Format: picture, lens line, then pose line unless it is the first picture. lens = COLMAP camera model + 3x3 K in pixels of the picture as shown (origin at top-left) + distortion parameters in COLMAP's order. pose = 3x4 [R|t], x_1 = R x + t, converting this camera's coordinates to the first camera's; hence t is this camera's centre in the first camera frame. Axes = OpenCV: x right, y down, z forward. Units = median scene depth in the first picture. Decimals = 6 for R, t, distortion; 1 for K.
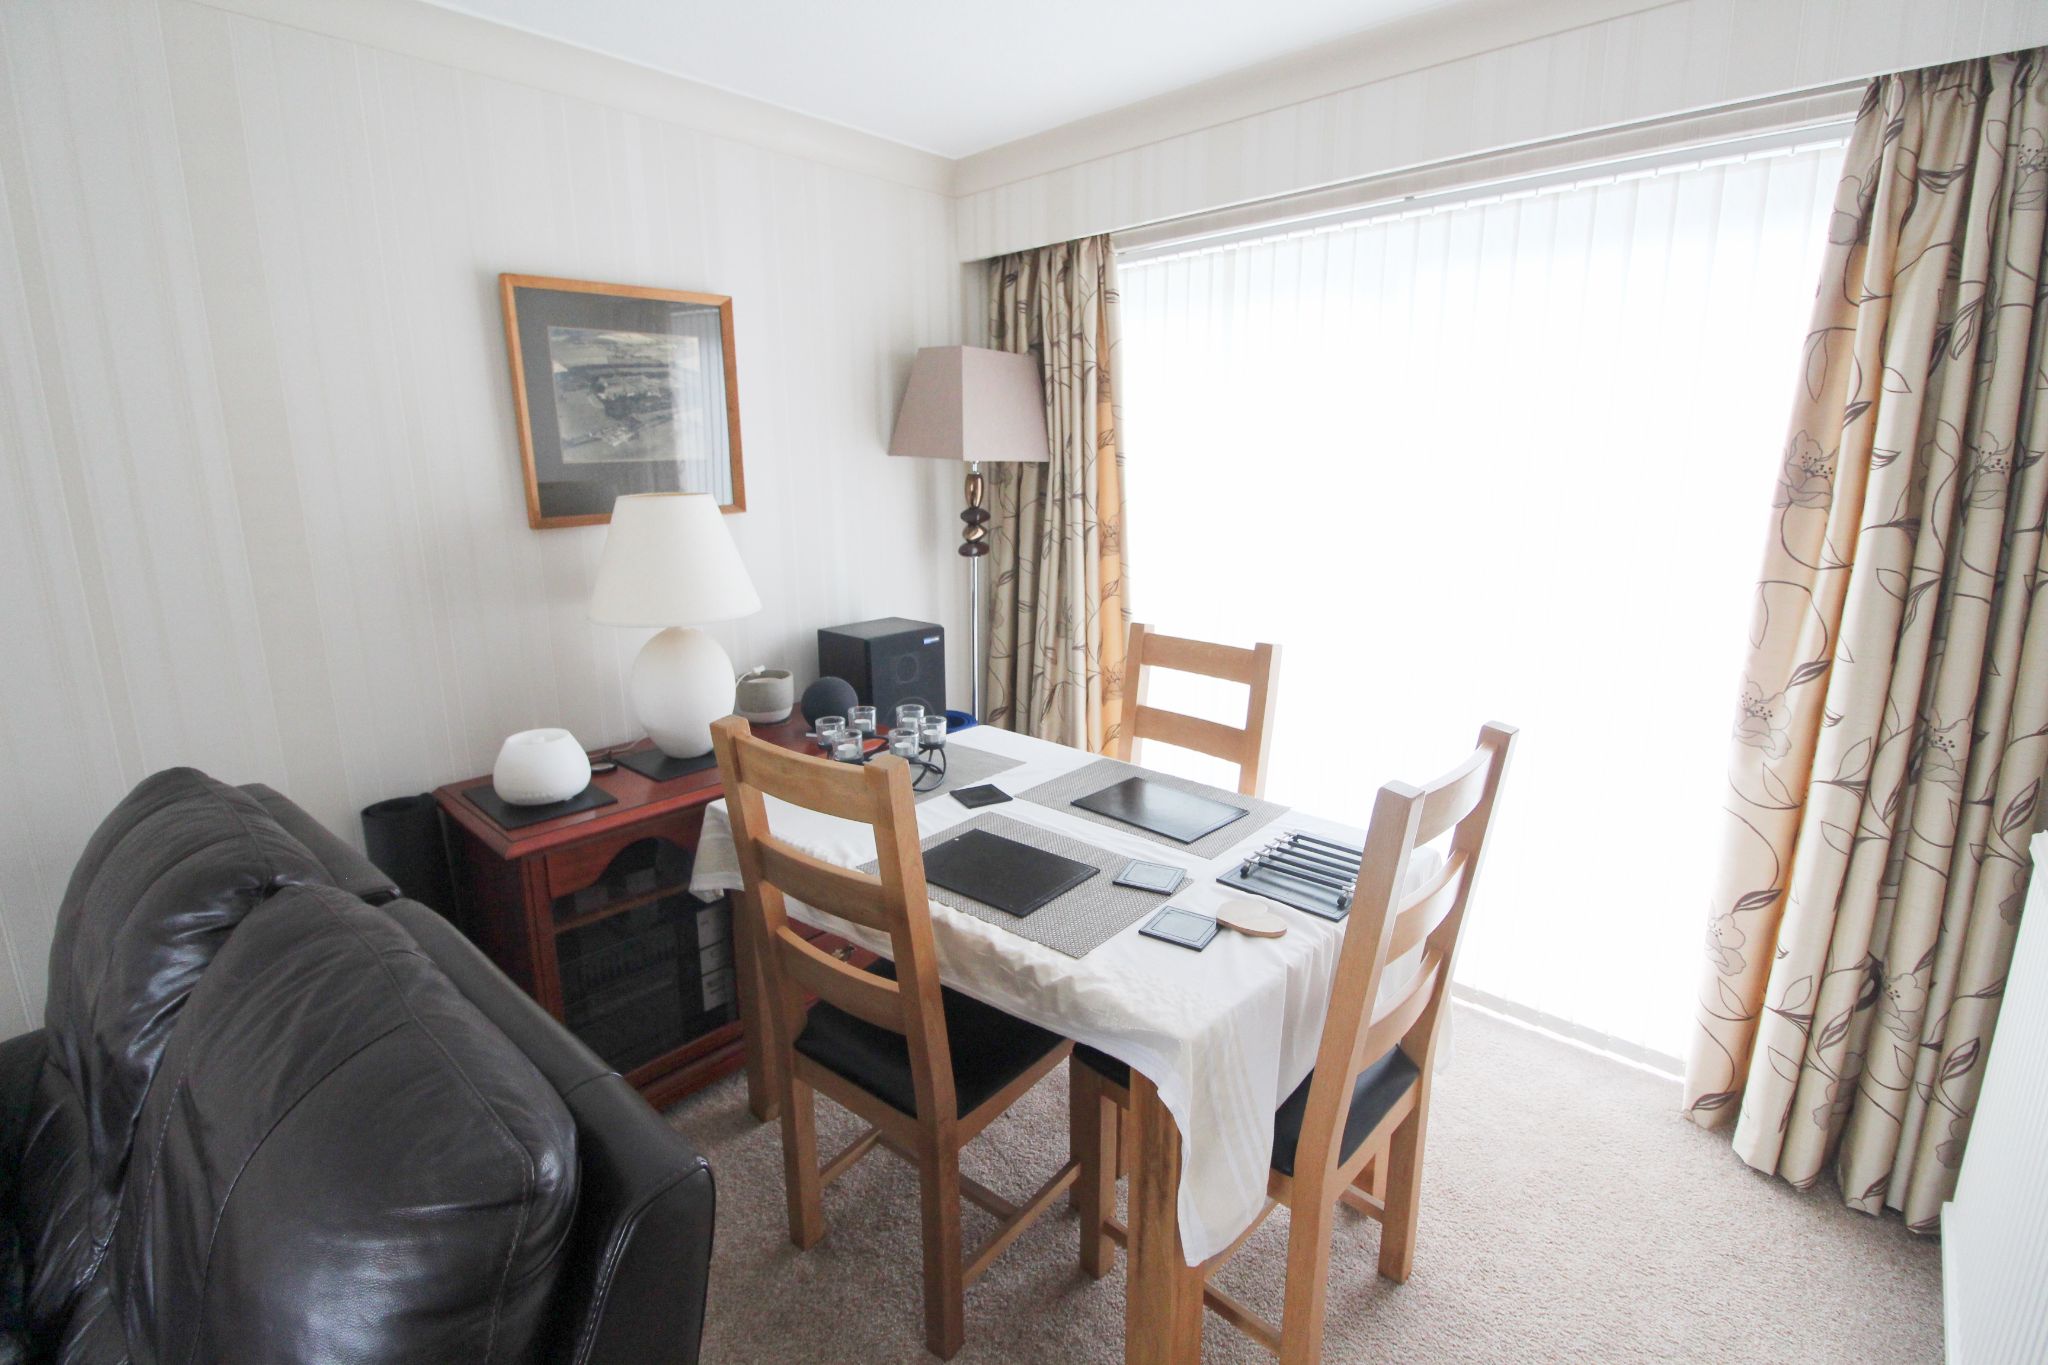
lens RADIAL K [[953.1, 0, 1019.1], [0, 953.1, 672.4], [0, 0, 1]] dist [-0.008278, -0.005687]
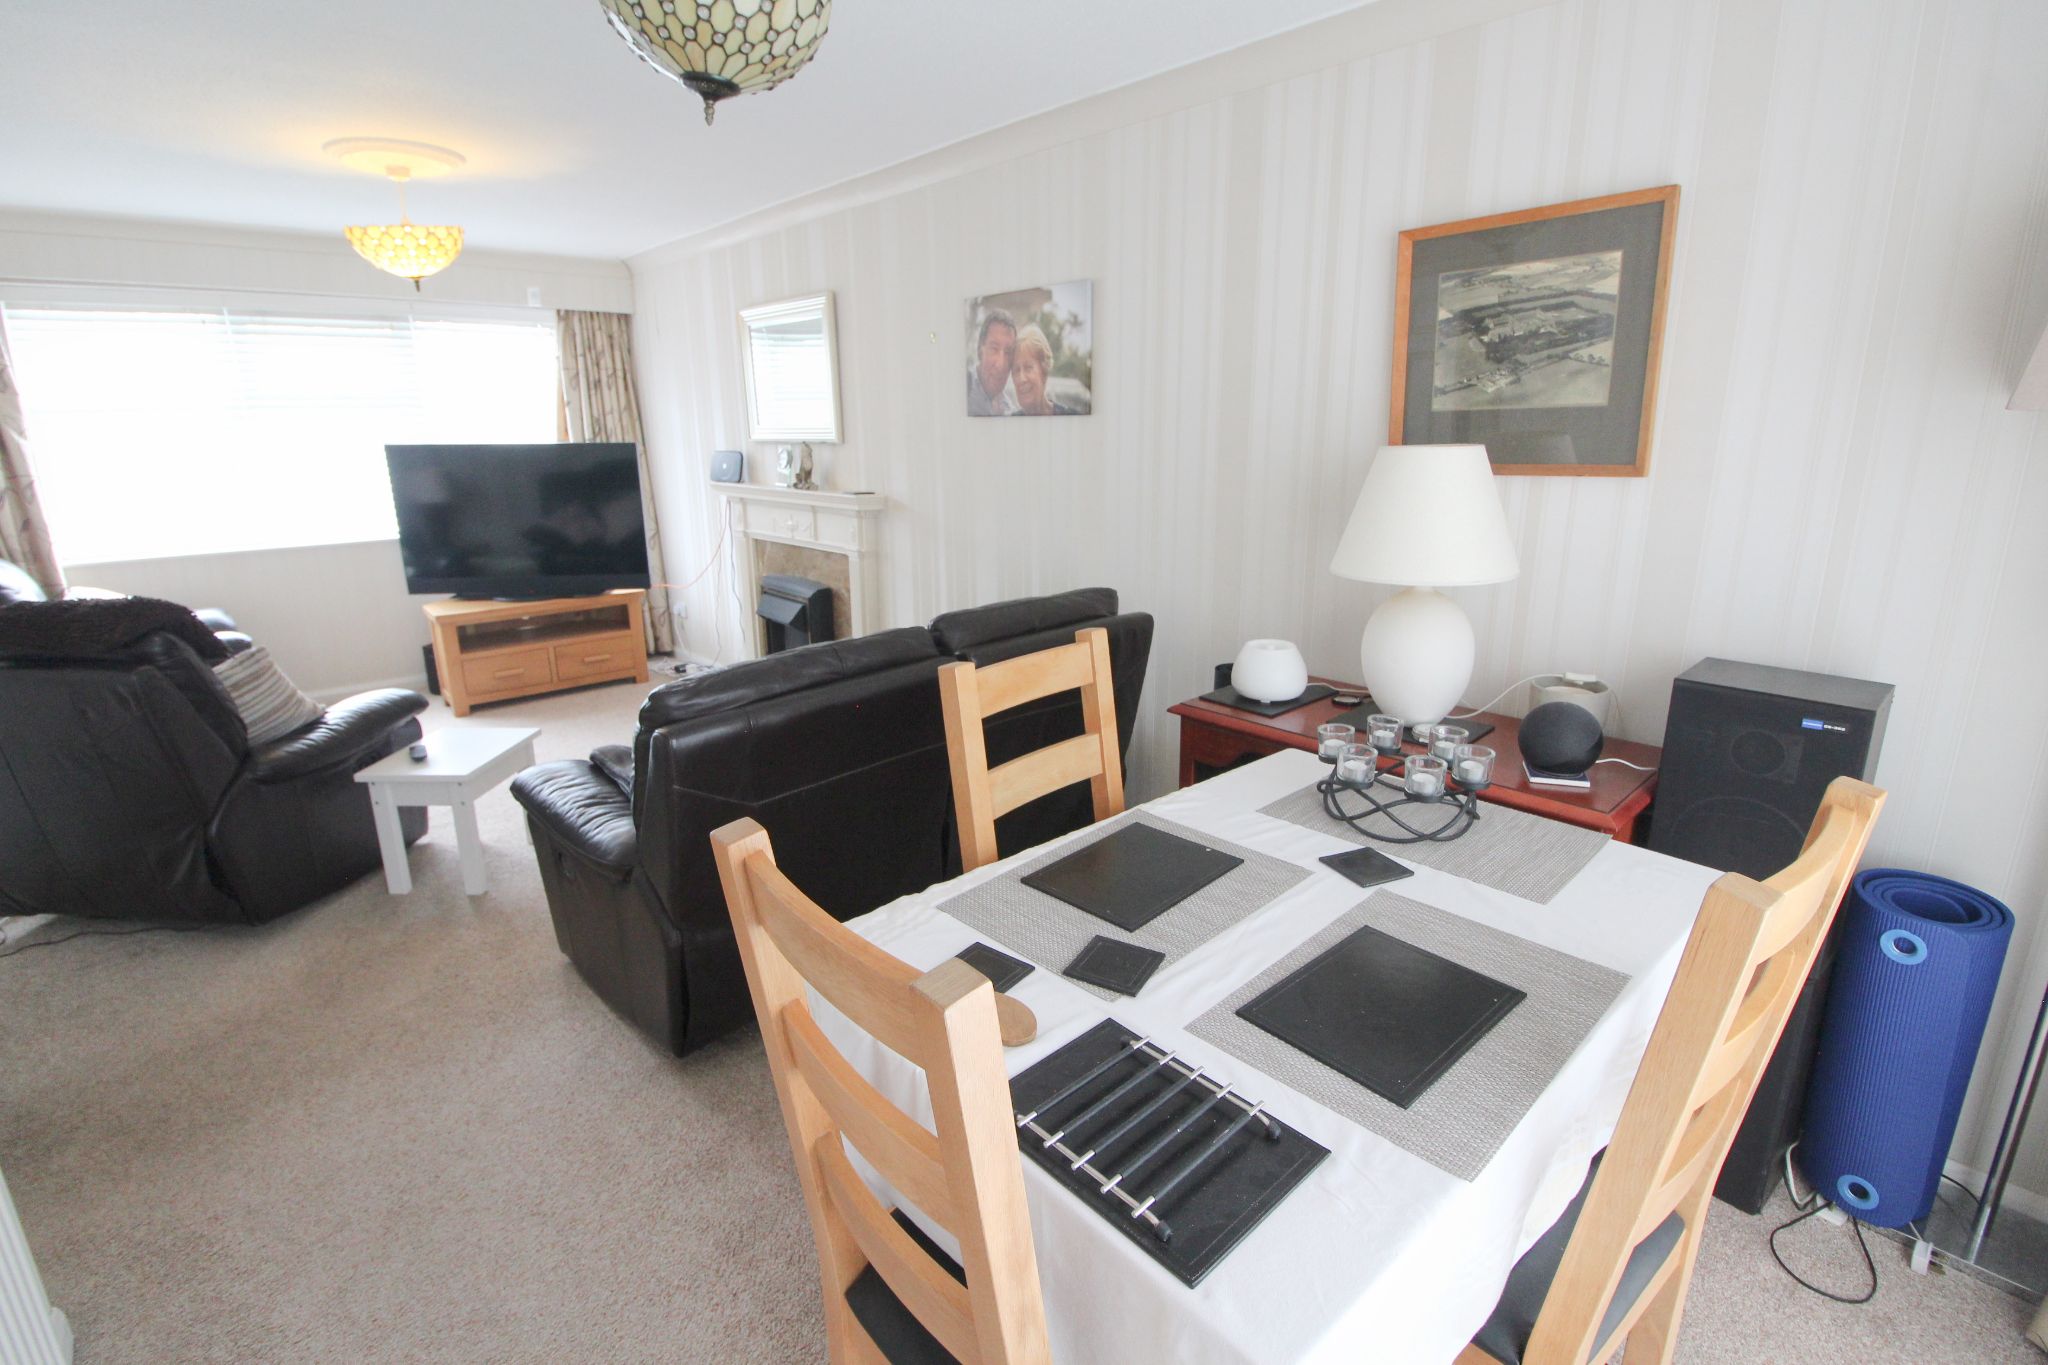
lens RADIAL K [[953.1, 0, 1019.9], [0, 953.1, 678.3], [0, 0, 1]] dist [-0.008278, -0.005687]
pose [[-0.111599, 0.271035, -0.956078, 0.607573], [-0.204749, 0.935175, 0.289008, -0.154081], [0.972432, 0.228010, -0.048871, 0.677382]]
